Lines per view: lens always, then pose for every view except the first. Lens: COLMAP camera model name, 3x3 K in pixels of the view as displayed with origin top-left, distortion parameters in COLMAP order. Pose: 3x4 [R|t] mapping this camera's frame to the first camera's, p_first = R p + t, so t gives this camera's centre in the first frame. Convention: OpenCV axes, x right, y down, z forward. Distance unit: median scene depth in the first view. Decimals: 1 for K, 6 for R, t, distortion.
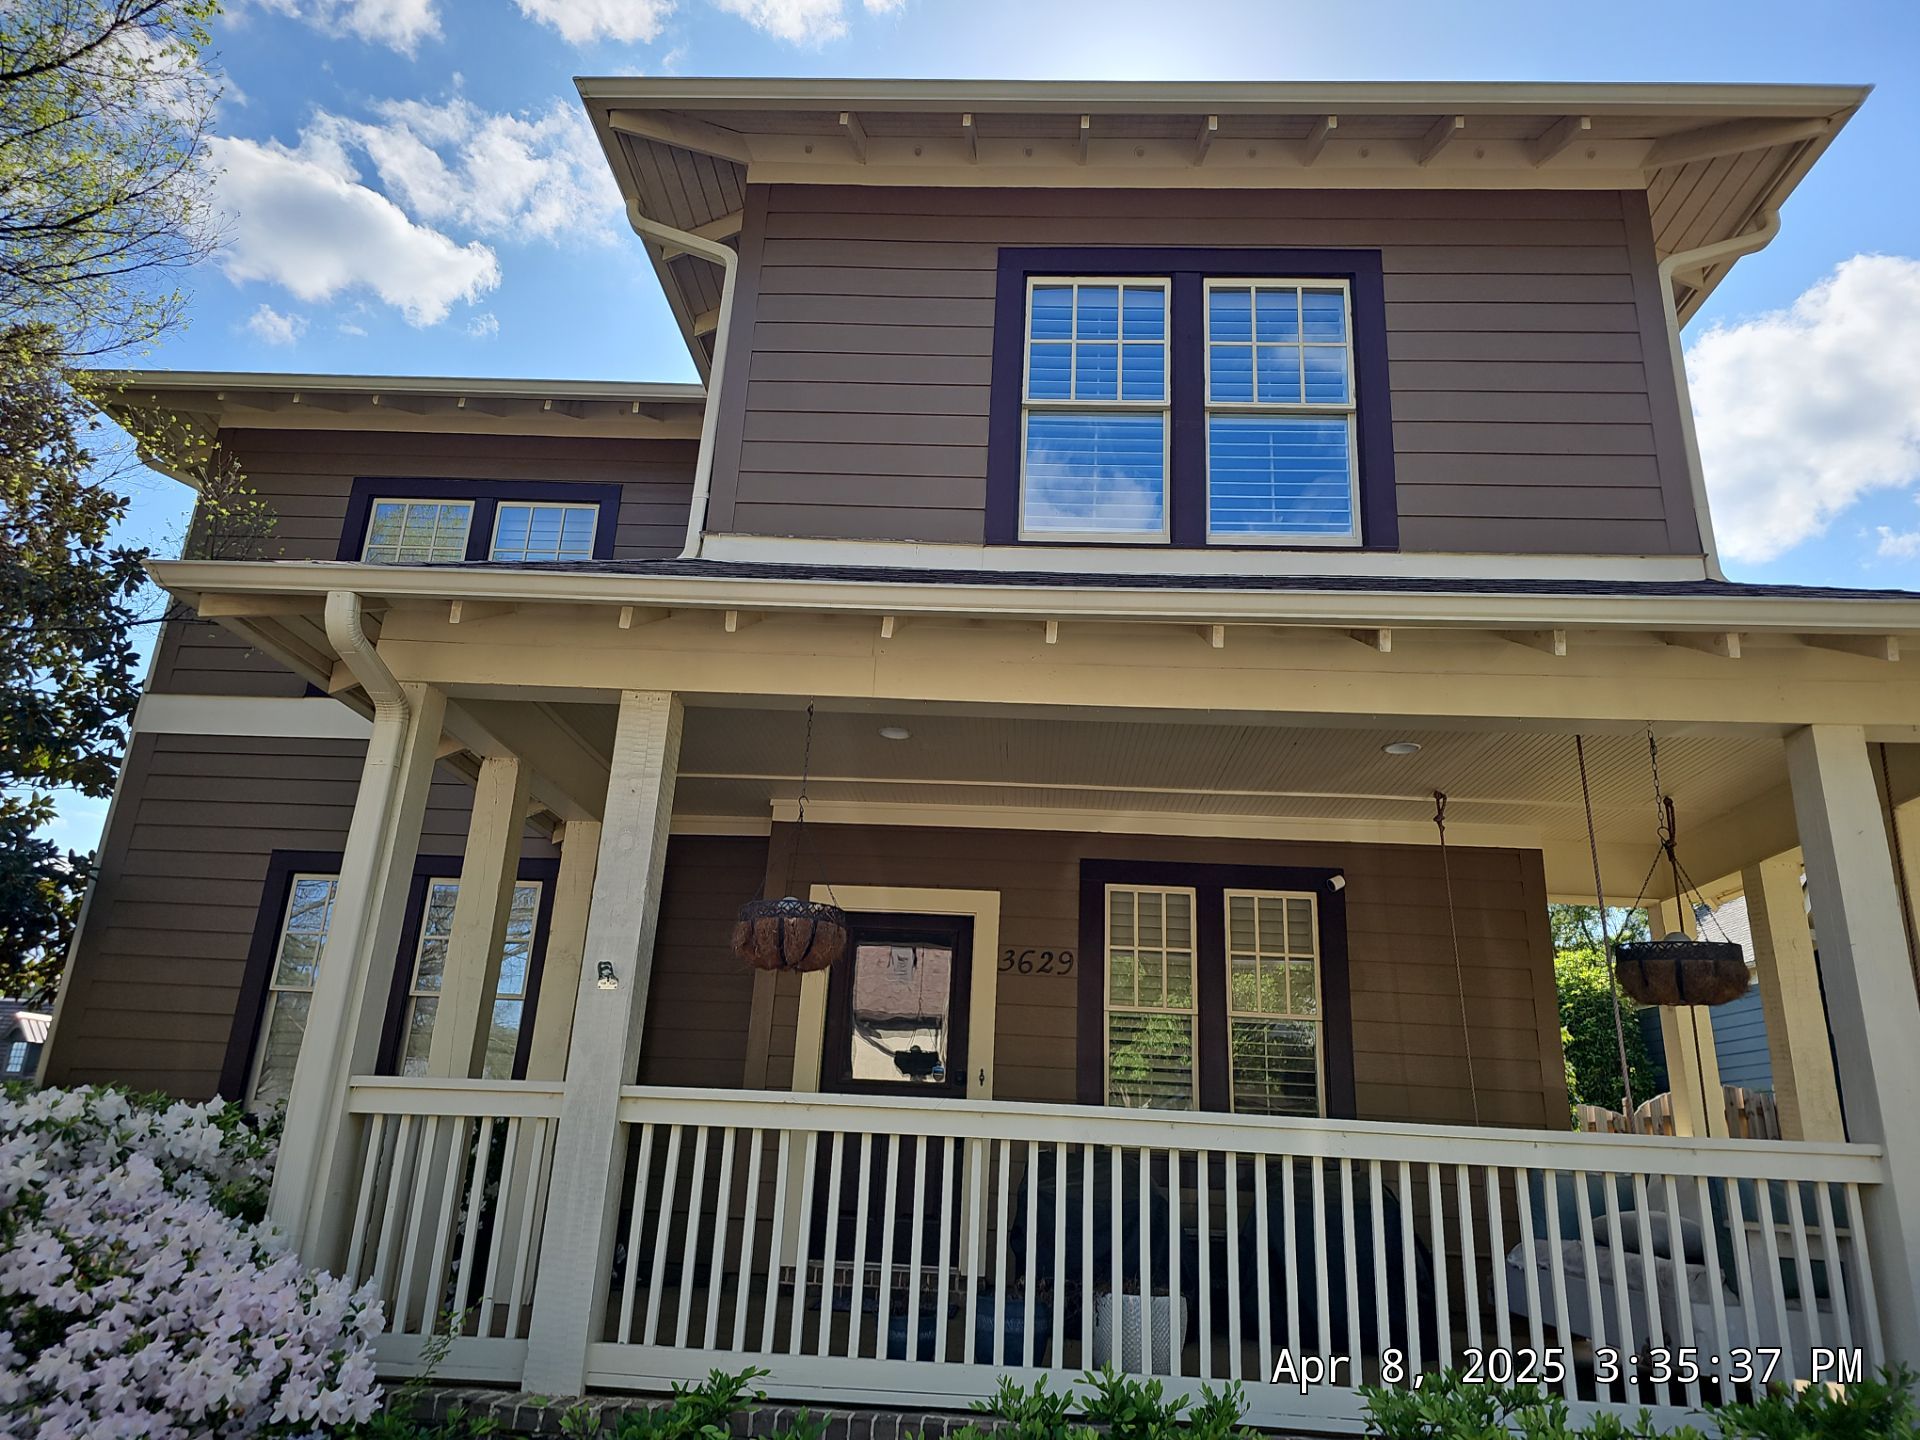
lens RADIAL K [[1232.8, 0, 956.2], [0, 1232.8, 752.3], [0, 0, 1]] dist [-0.021621, 0.000626]
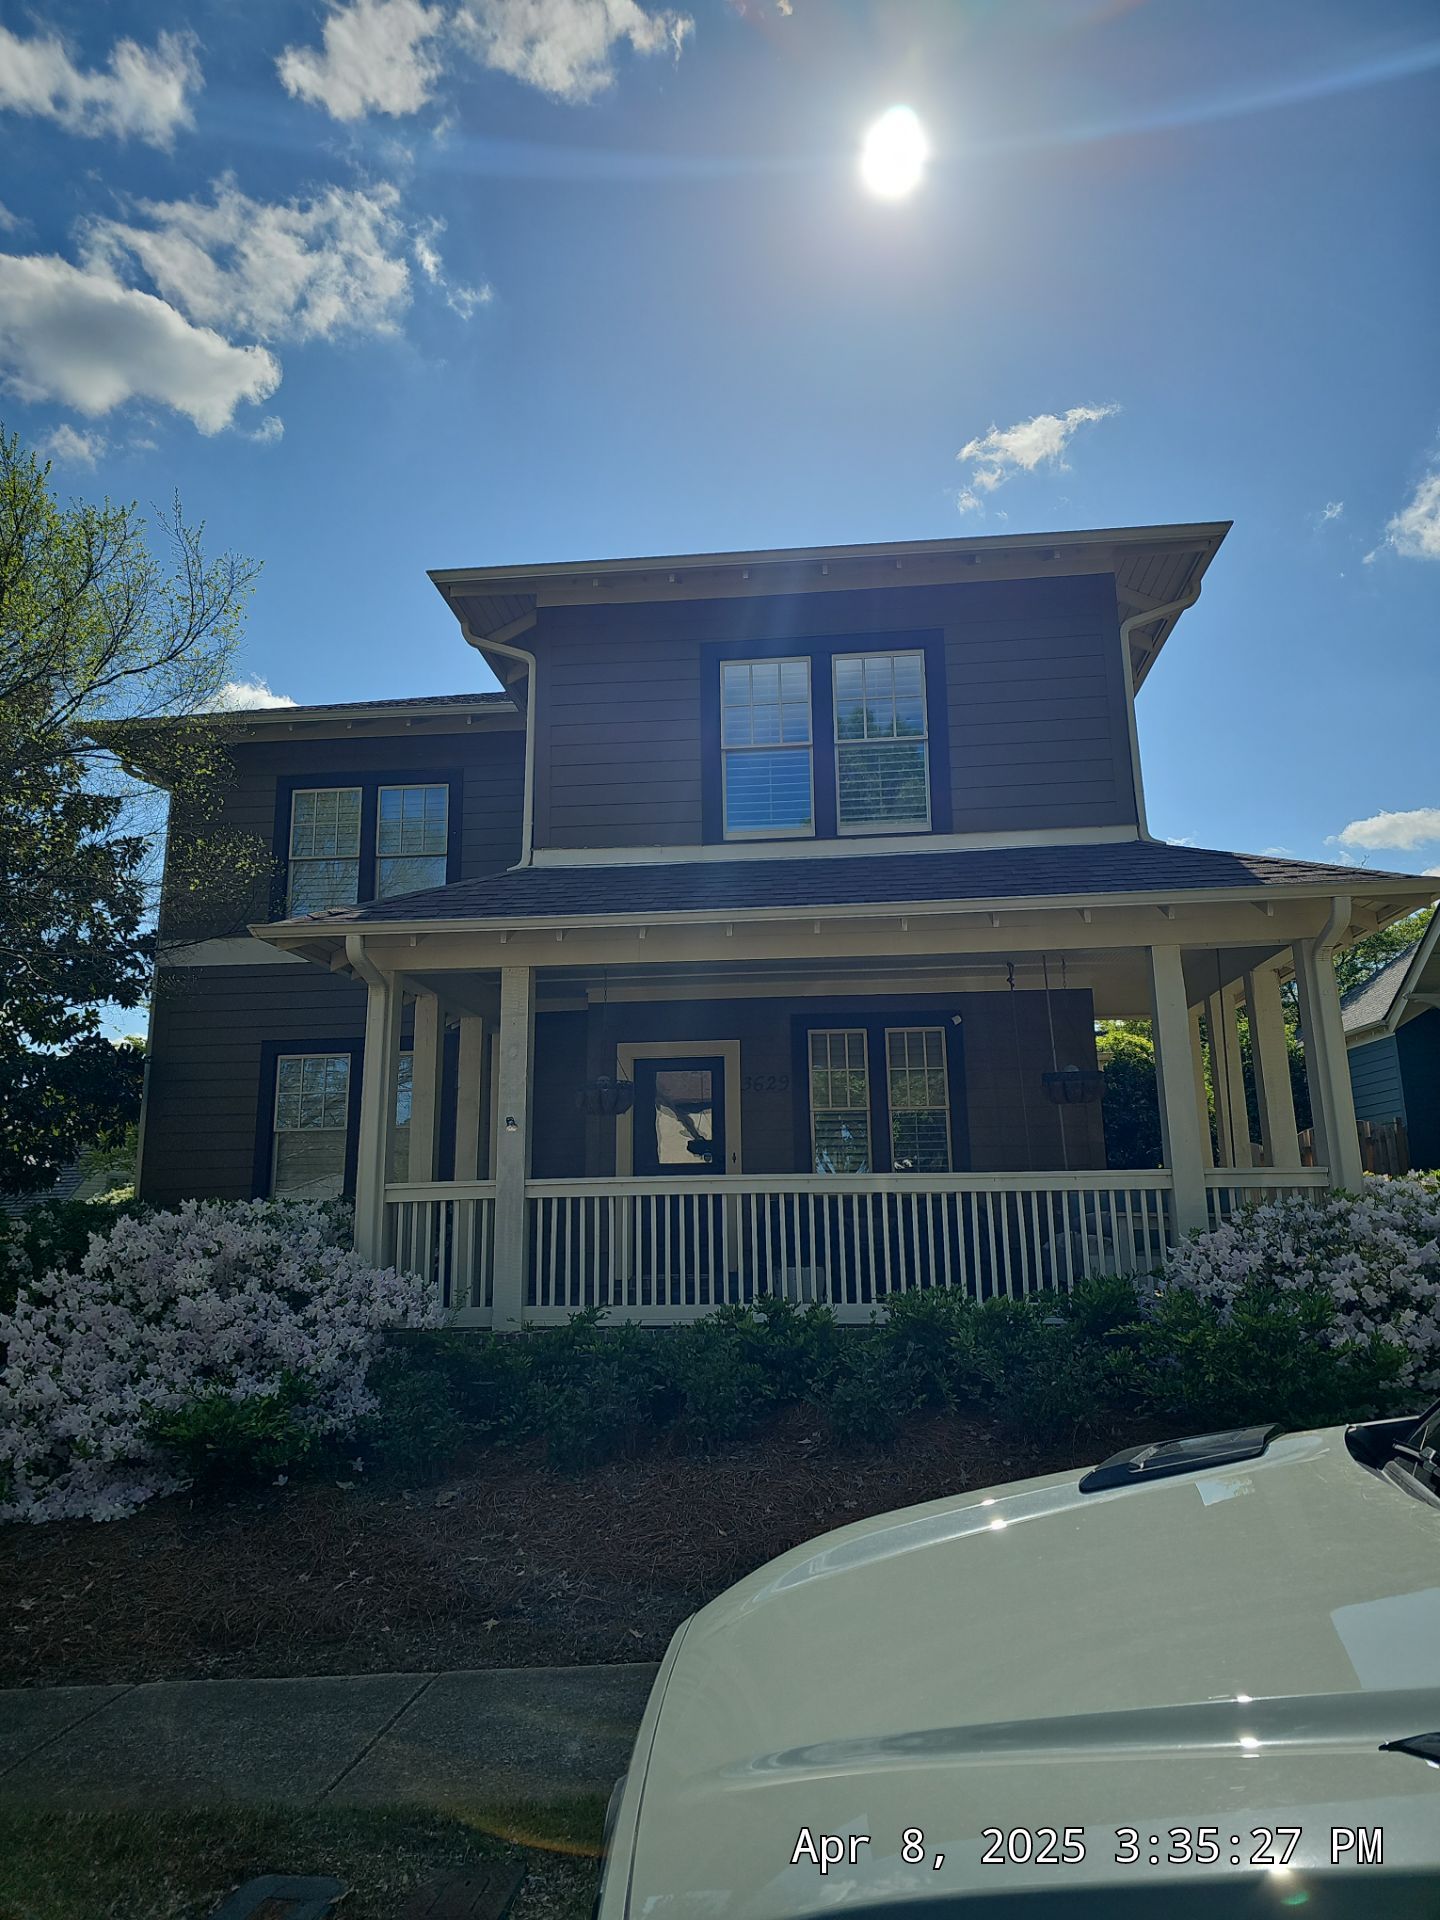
lens RADIAL K [[1232.8, 0, 720.0], [0, 1232.8, 960.0], [0, 0, 1]] dist [-0.021621, 0.000626]
pose [[0.996403, -0.072019, -0.044666, 0.105218], [0.076469, 0.991253, 0.107563, -0.186009], [0.036529, -0.110592, 0.993194, -0.634402]]
